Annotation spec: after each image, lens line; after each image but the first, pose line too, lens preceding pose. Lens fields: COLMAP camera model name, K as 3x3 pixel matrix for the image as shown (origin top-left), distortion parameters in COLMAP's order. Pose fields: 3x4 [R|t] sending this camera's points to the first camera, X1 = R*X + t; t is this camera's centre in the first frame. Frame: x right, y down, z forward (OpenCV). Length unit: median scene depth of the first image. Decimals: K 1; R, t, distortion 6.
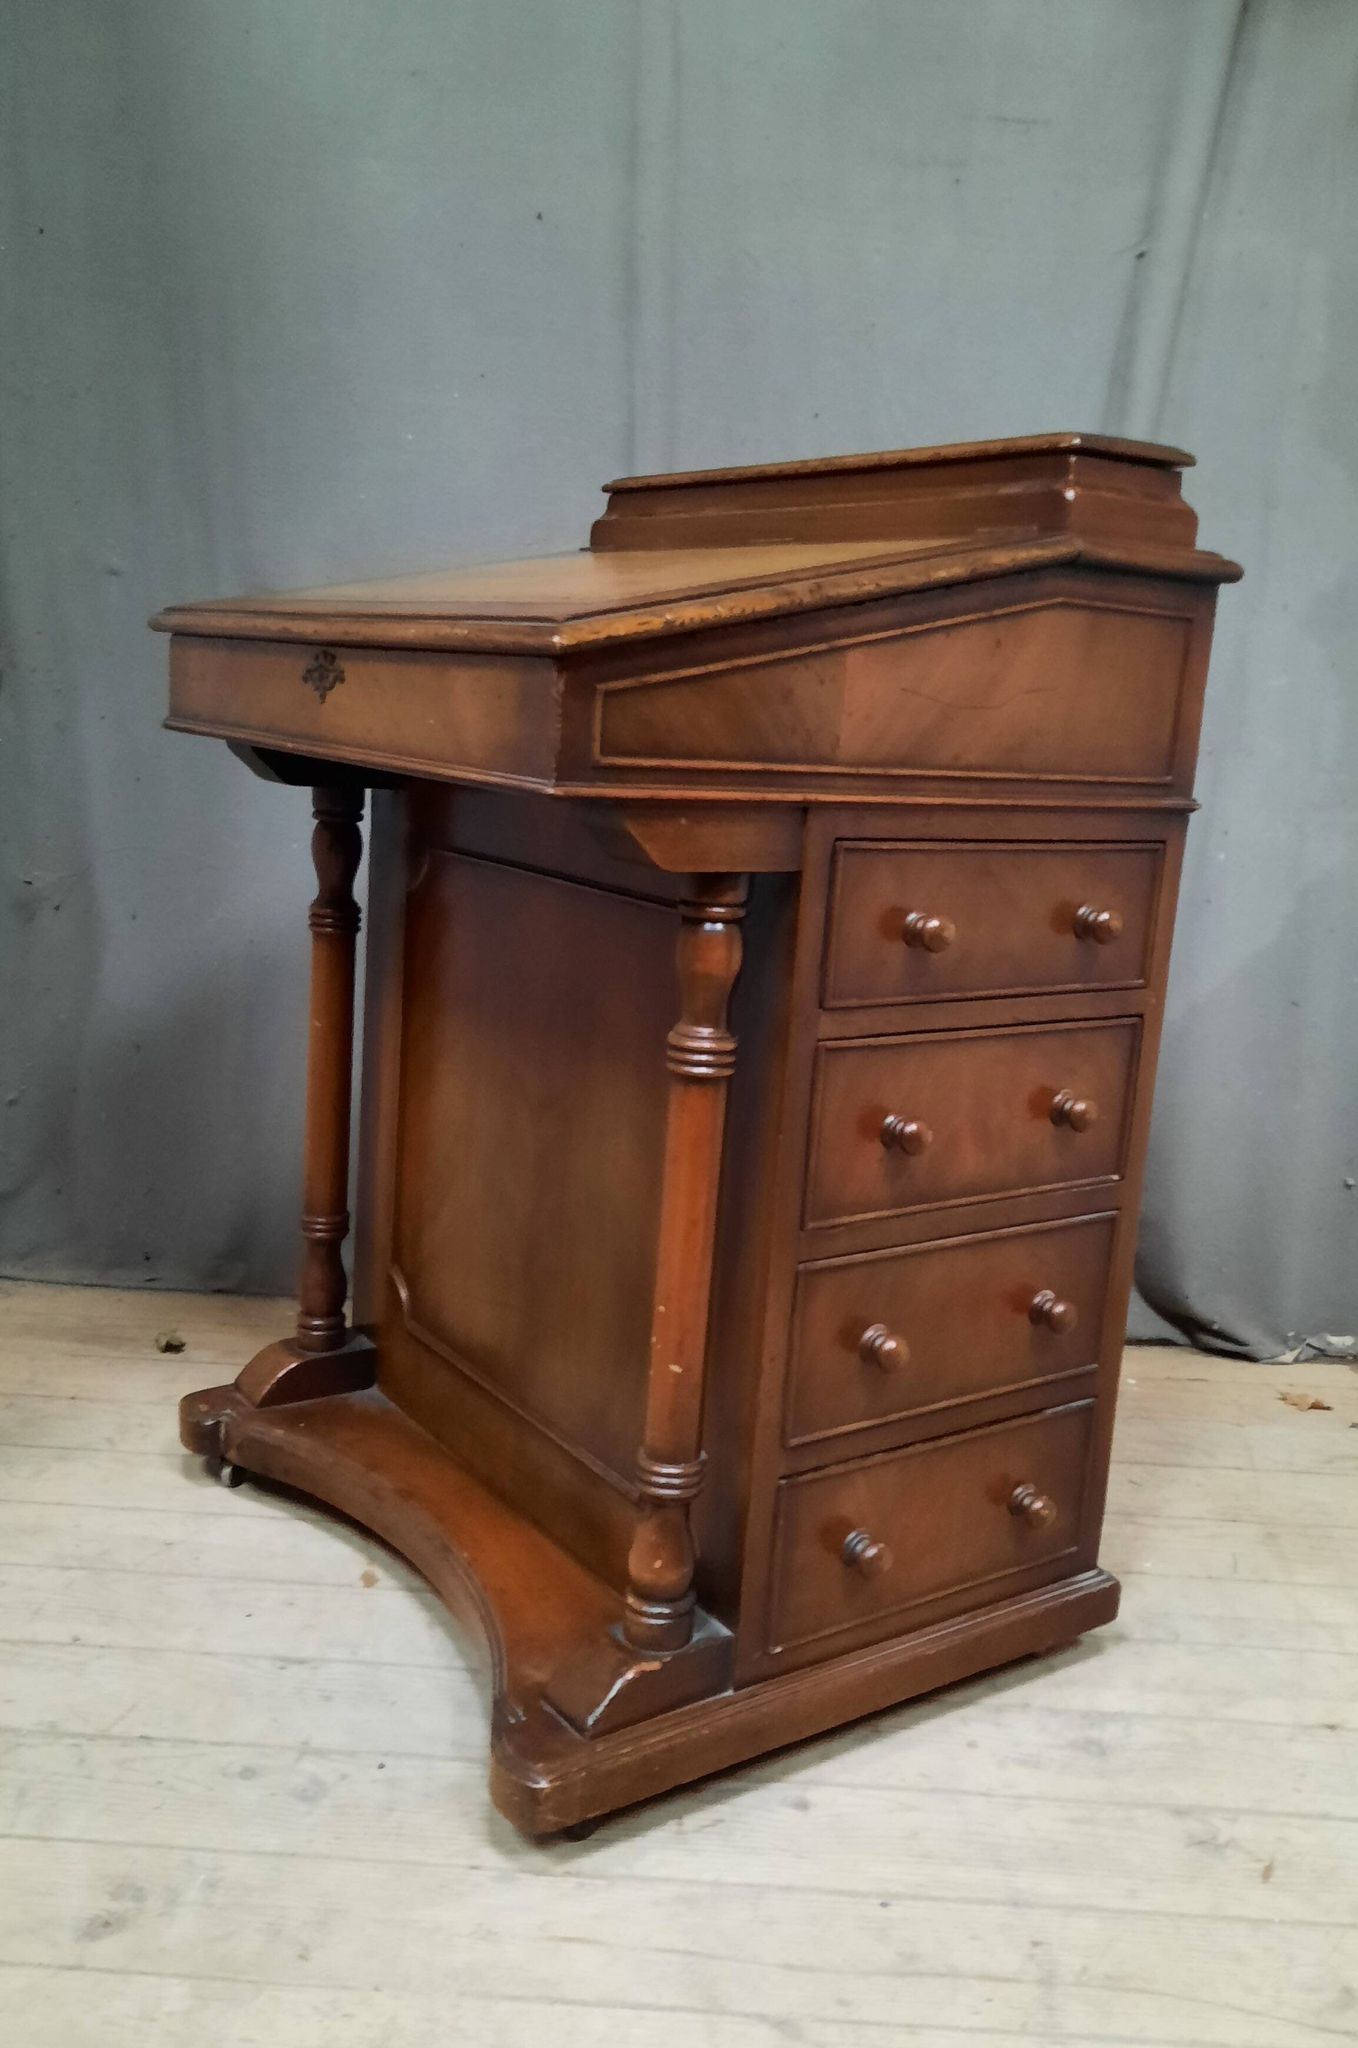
lens RADIAL K [[1726.8, 0, 679.0], [0, 1726.8, 1024.0], [0, 0, 1]] dist [0.016316, -0.005091]
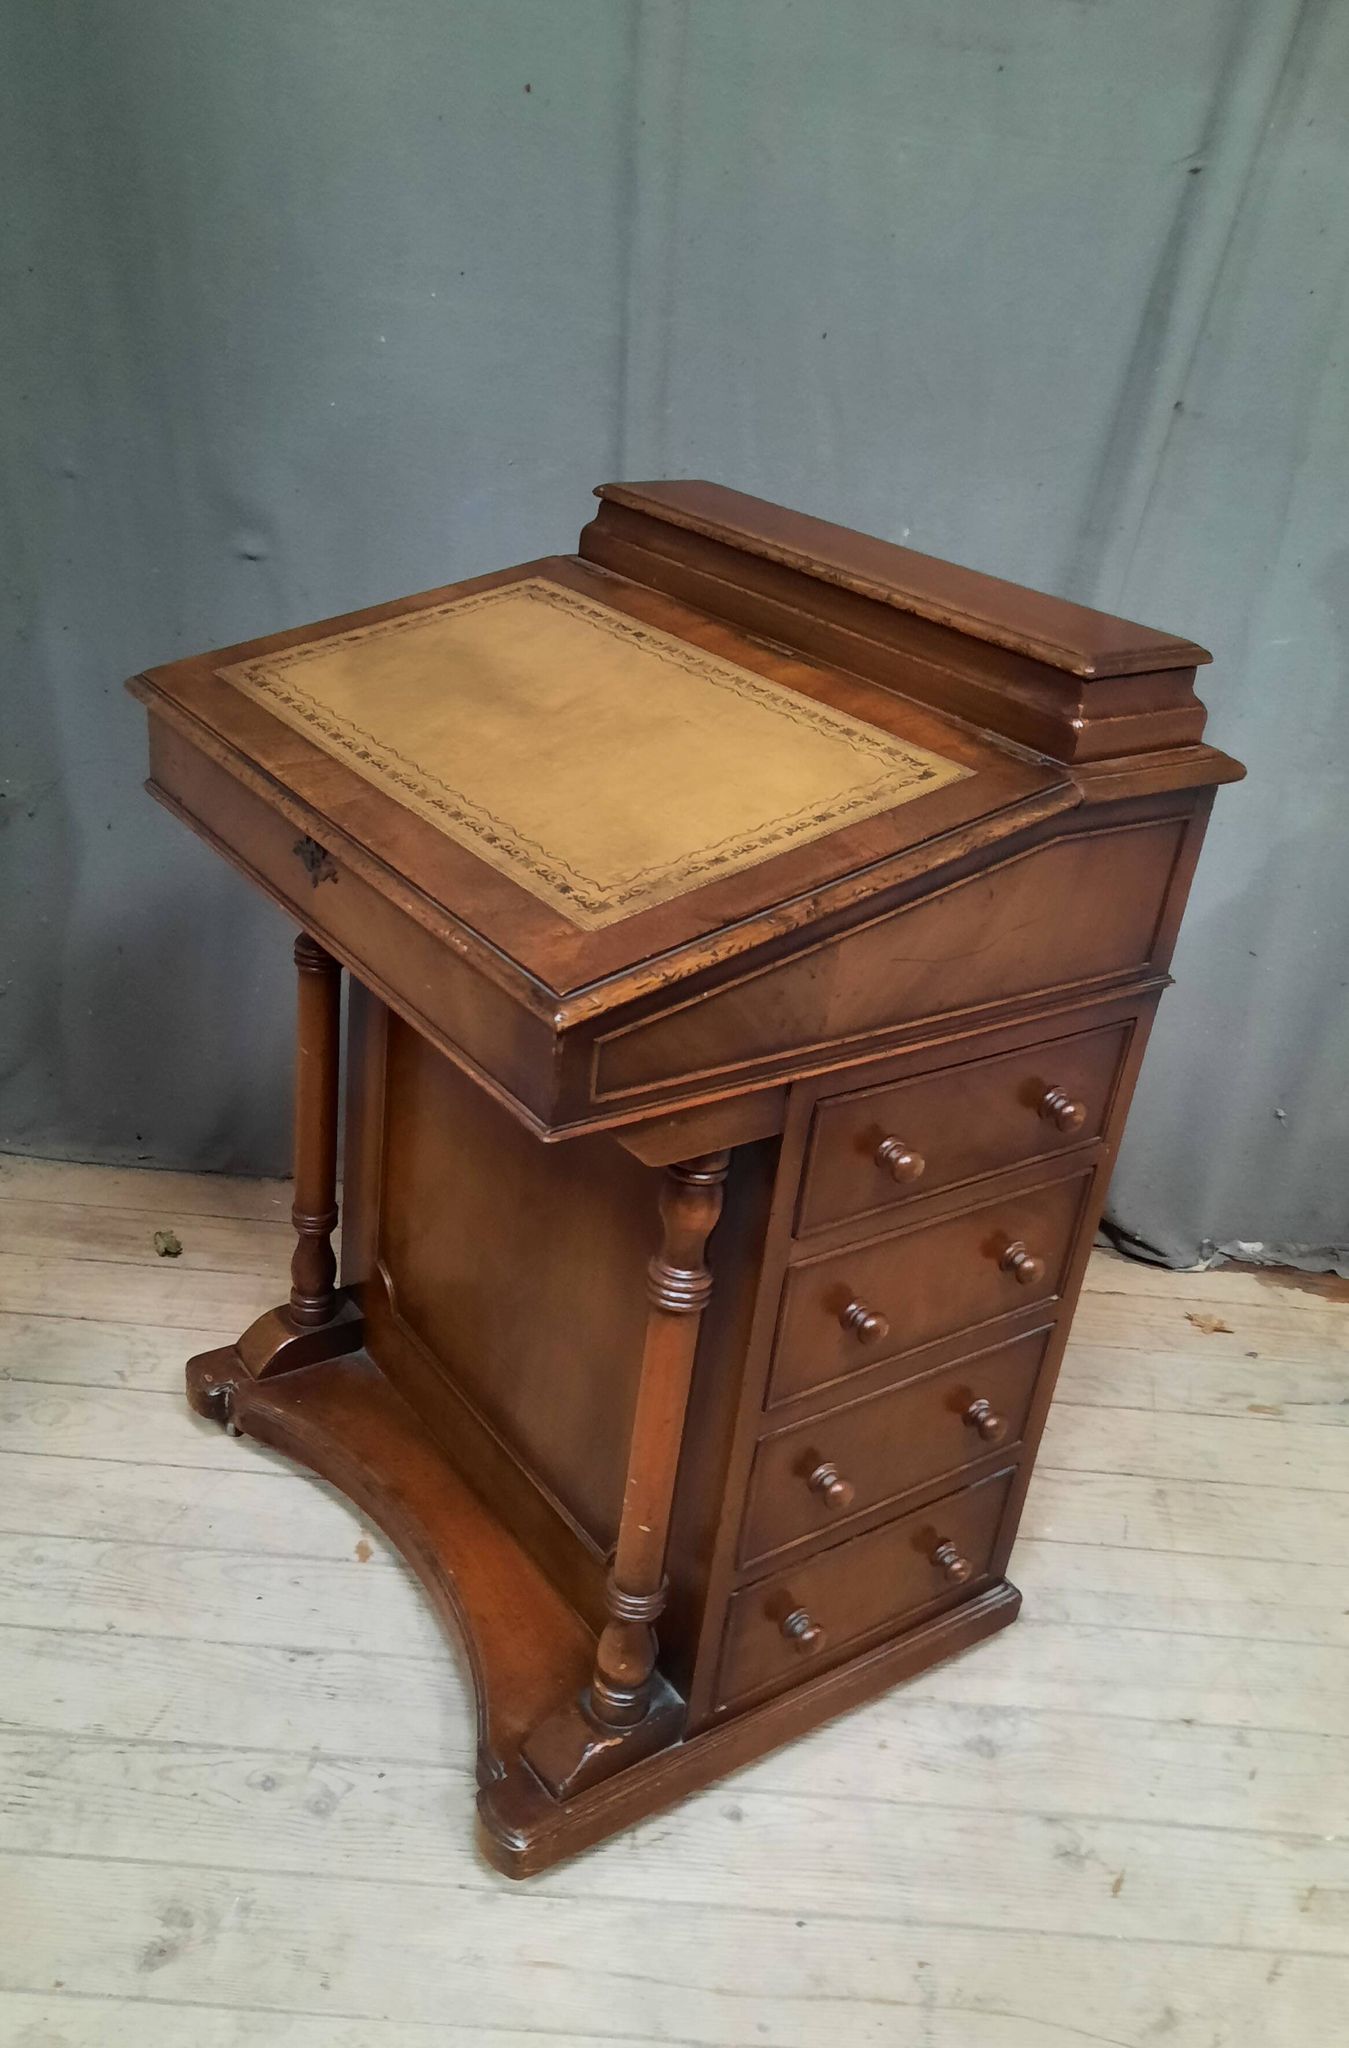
lens RADIAL K [[1707.1, 0, 660.1], [0, 1707.1, 1067.1], [0, 0, 1]] dist [0.015131, -0.000225]
pose [[0.999227, 0.033459, 0.020637, -0.022430], [-0.037991, 0.956799, 0.288257, -0.371486], [-0.010101, -0.288819, 0.957331, 0.021235]]
